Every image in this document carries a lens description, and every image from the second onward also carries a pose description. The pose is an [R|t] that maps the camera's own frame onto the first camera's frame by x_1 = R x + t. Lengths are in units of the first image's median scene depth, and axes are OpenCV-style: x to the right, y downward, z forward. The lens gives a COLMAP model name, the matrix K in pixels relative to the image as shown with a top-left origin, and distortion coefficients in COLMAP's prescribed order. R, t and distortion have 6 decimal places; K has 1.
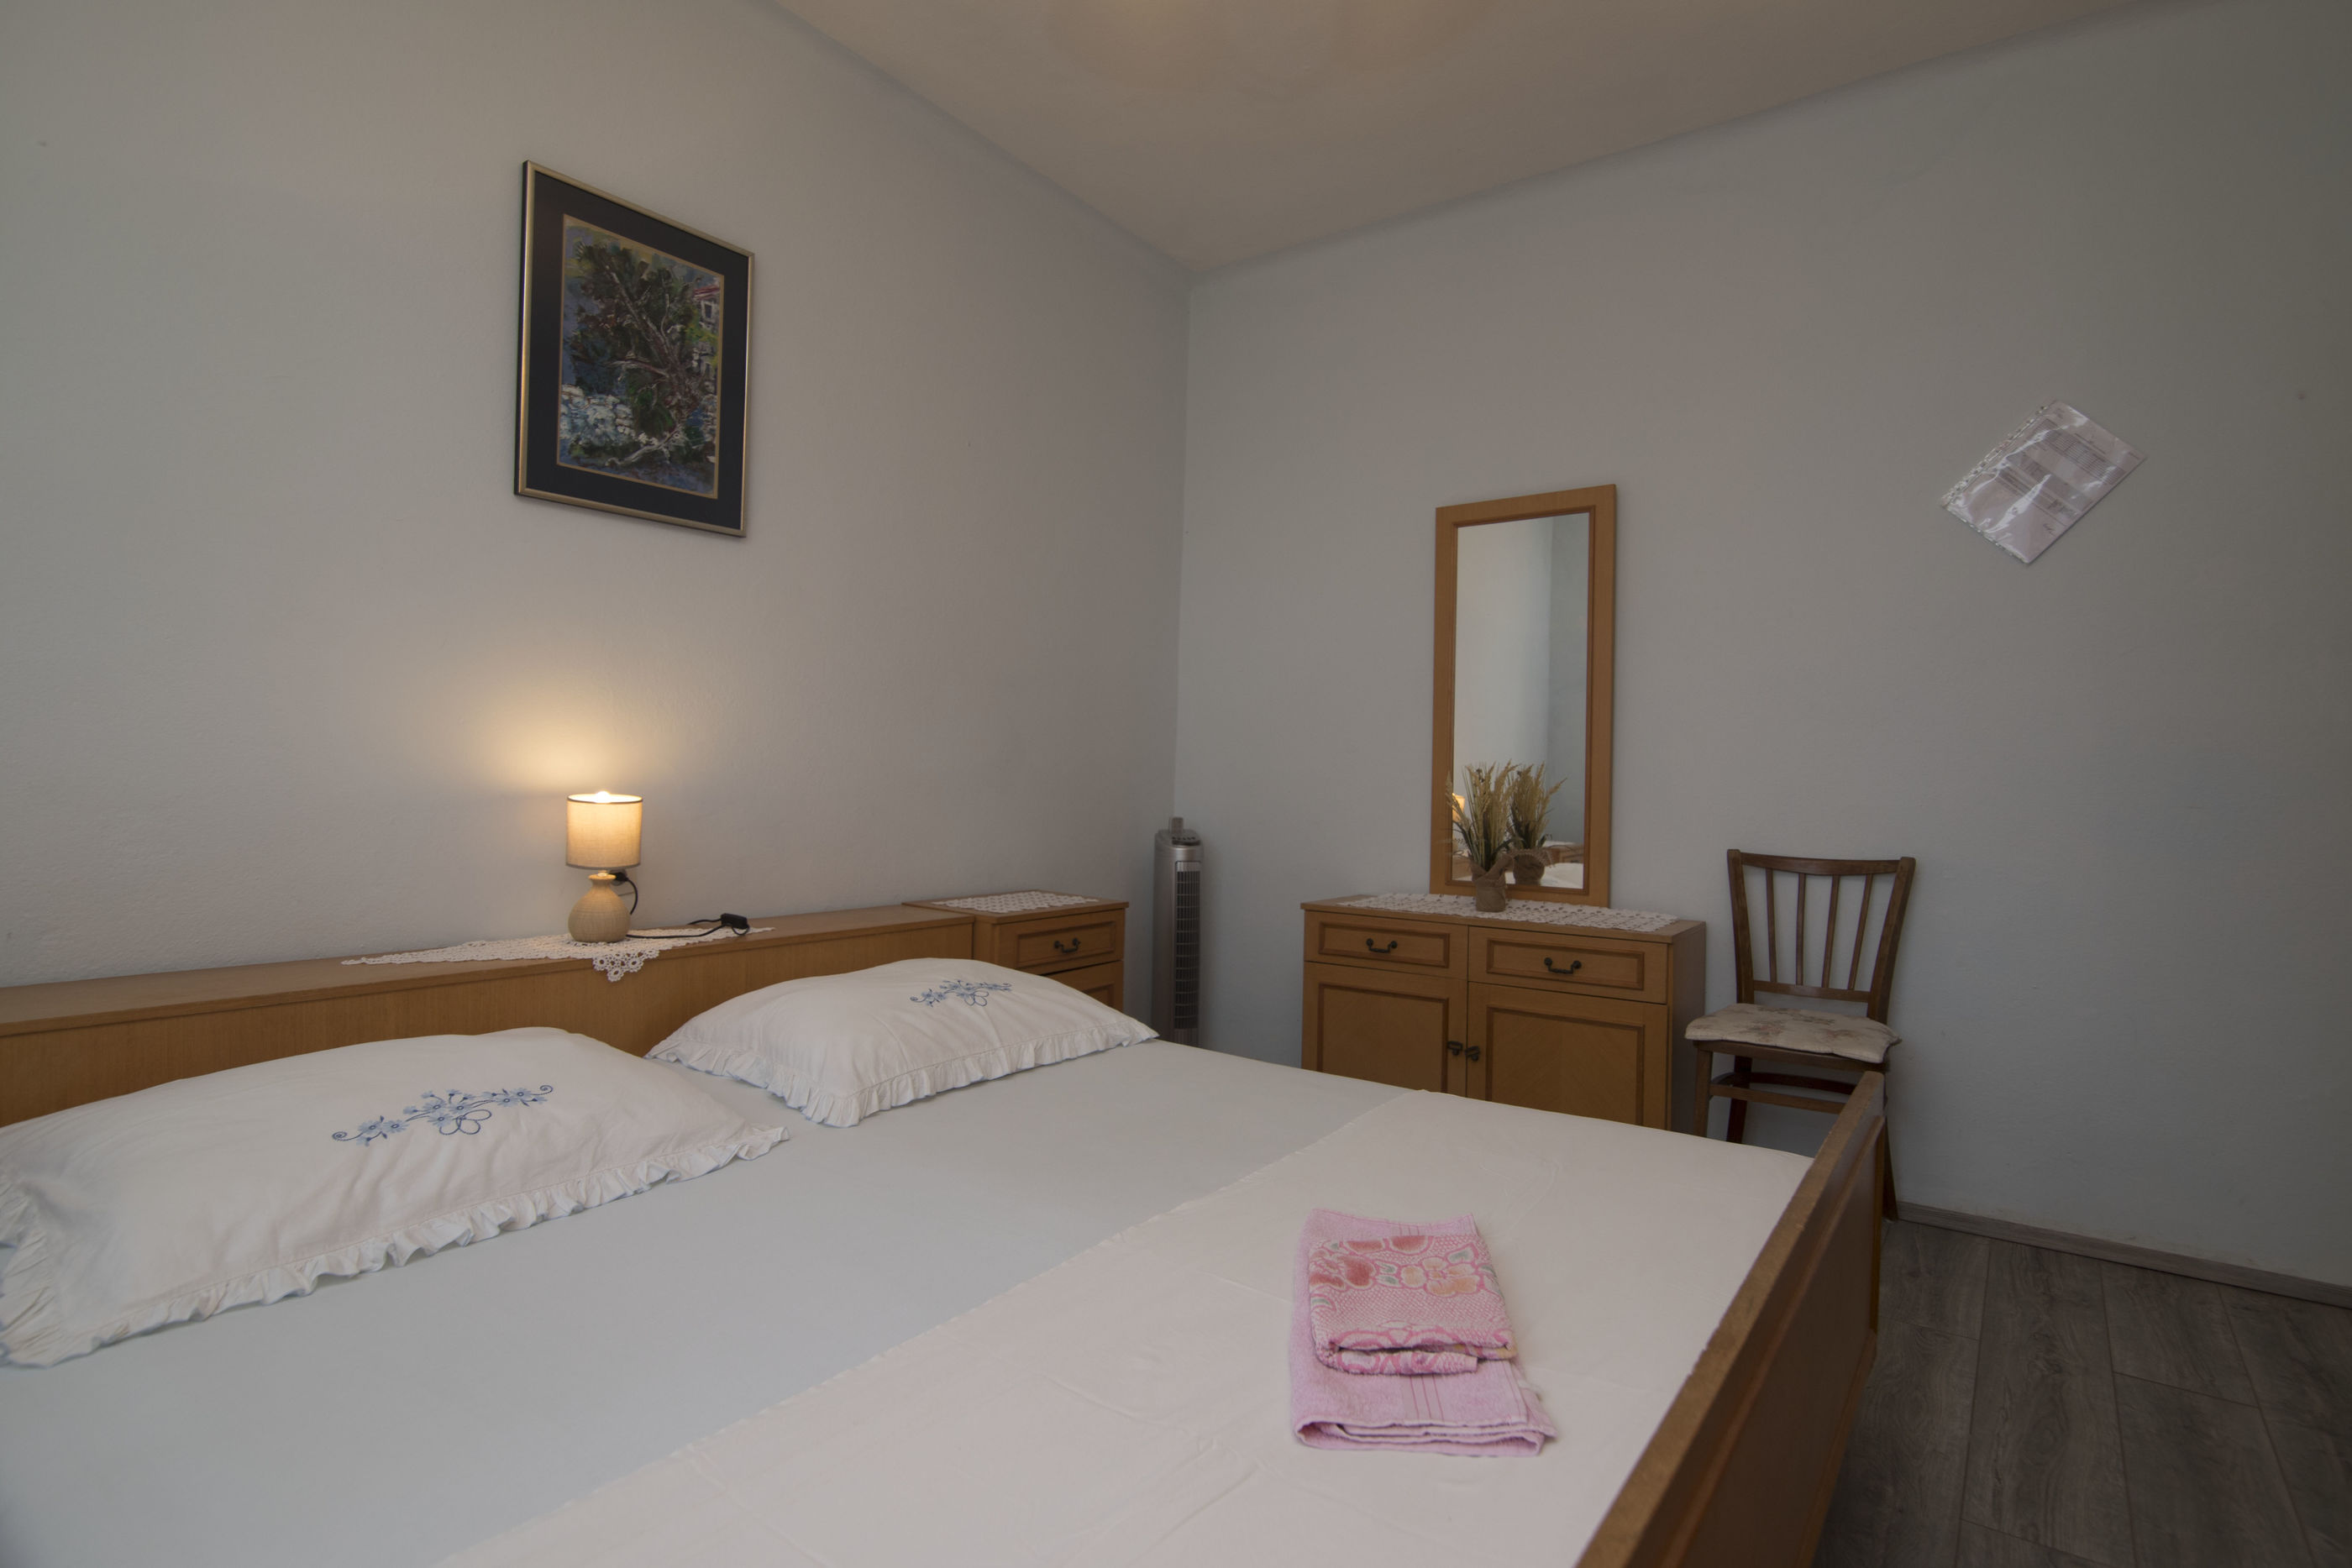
lens RADIAL K [[1207.2, 0, 1182.4], [0, 1207.2, 764.4], [0, 0, 1]] dist [-0.002940, -0.000071]
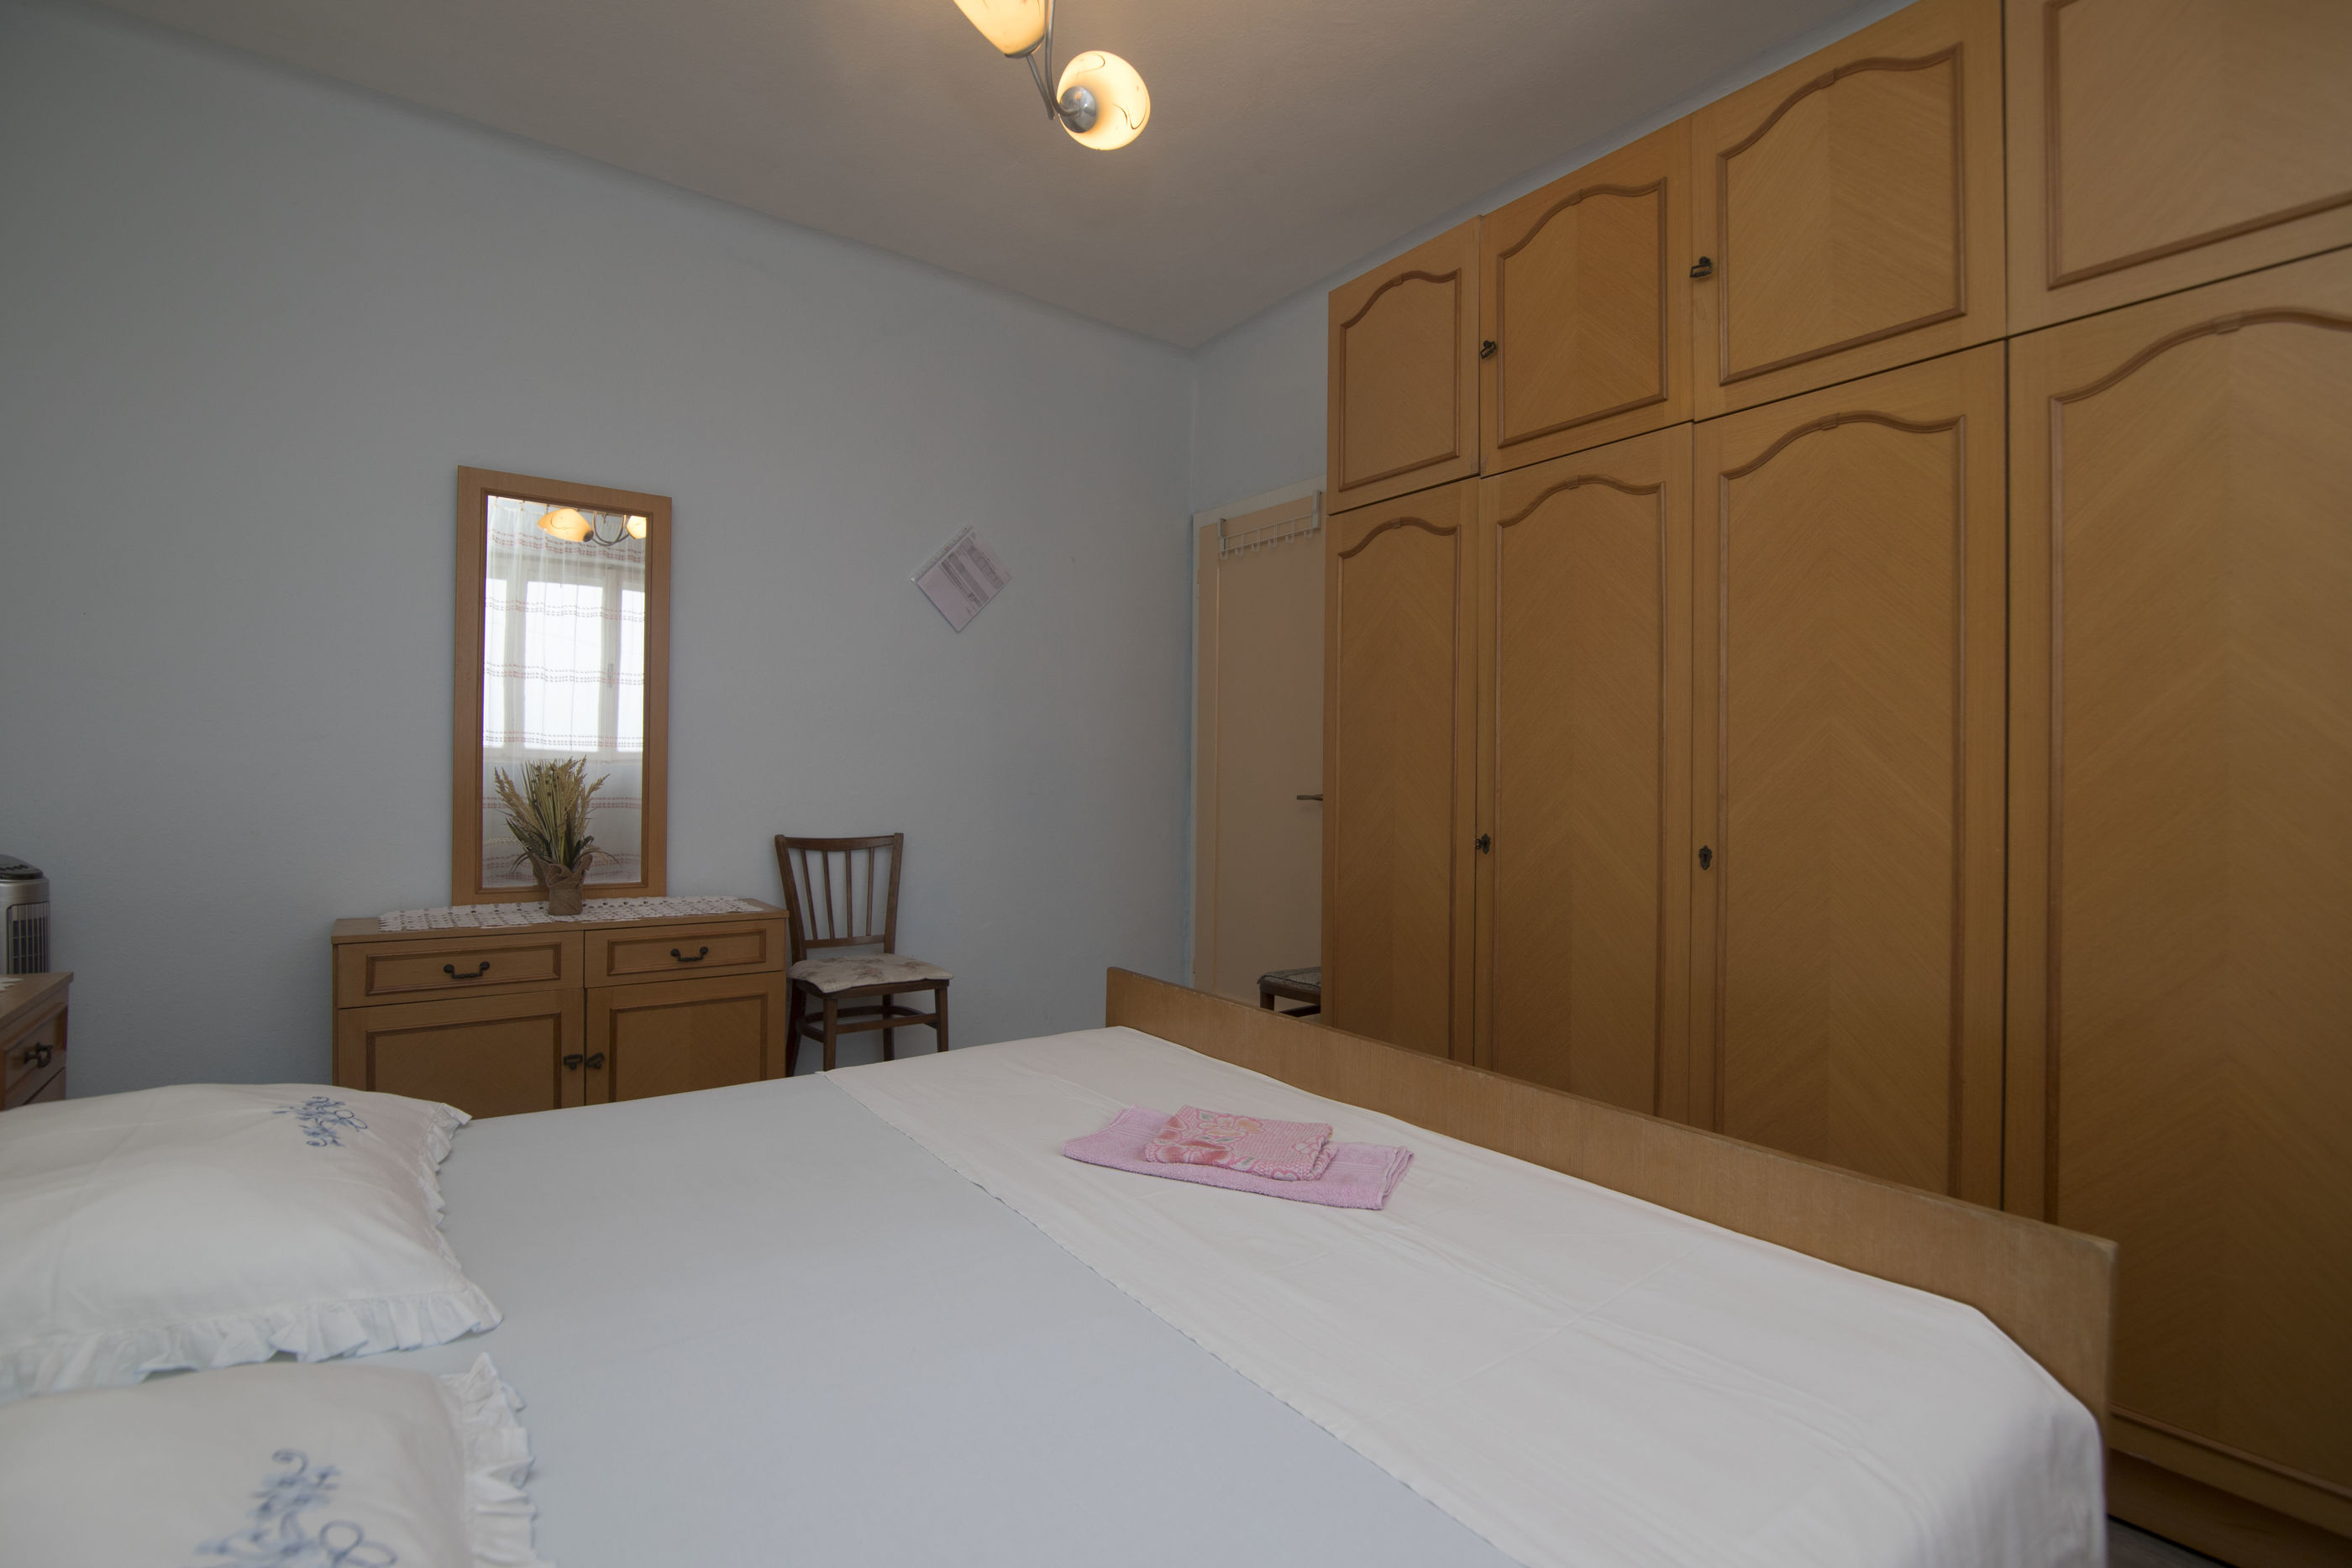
lens RADIAL K [[1074.2, 0, 1182.5], [0, 1074.2, 787.5], [0, 0, 1]] dist [-0.013439, -0.000324]
pose [[0.298058, -0.015456, 0.954423, -0.314806], [-0.018187, 0.999595, 0.021868, -0.004837], [-0.954374, -0.023876, 0.297656, 0.221047]]
